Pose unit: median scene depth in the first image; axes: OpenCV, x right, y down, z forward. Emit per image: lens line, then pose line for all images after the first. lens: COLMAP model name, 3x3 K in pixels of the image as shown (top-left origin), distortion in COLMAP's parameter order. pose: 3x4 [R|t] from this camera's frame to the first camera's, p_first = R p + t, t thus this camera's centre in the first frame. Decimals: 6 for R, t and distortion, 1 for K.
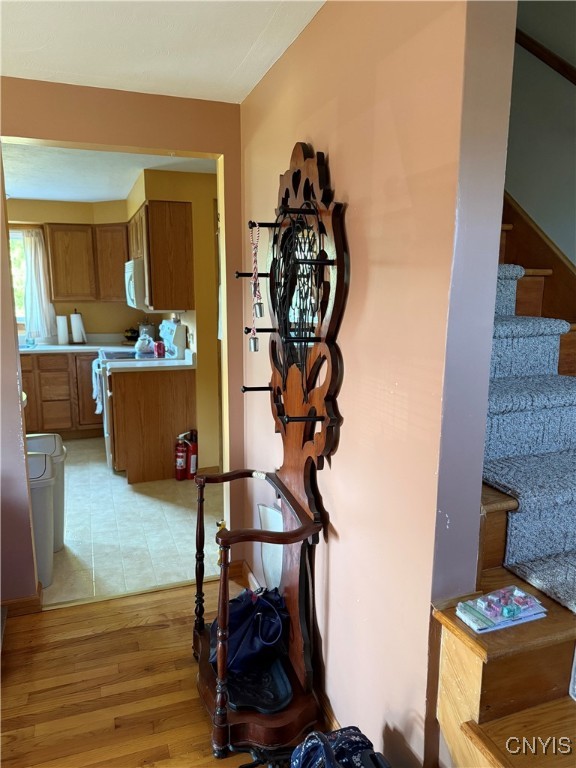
lens RADIAL K [[549.9, 0, 284.9], [0, 549.9, 390.7], [0, 0, 1]] dist [0.039748, -0.053690]
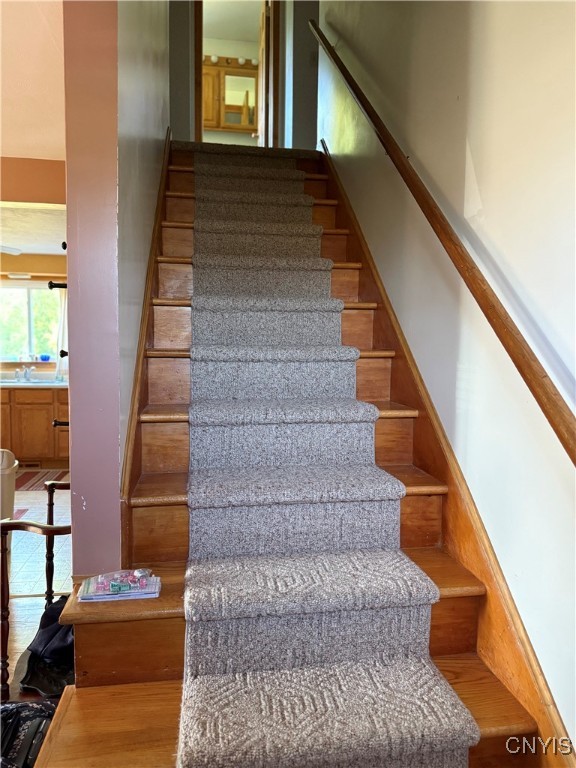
lens RADIAL K [[549.9, 0, 293.3], [0, 549.9, 380.6], [0, 0, 1]] dist [0.039748, -0.053690]
pose [[0.982033, 0.021456, -0.187487, 0.580477], [-0.043271, 0.992647, -0.113050, 0.060116], [0.183683, 0.119132, 0.975740, -0.041907]]
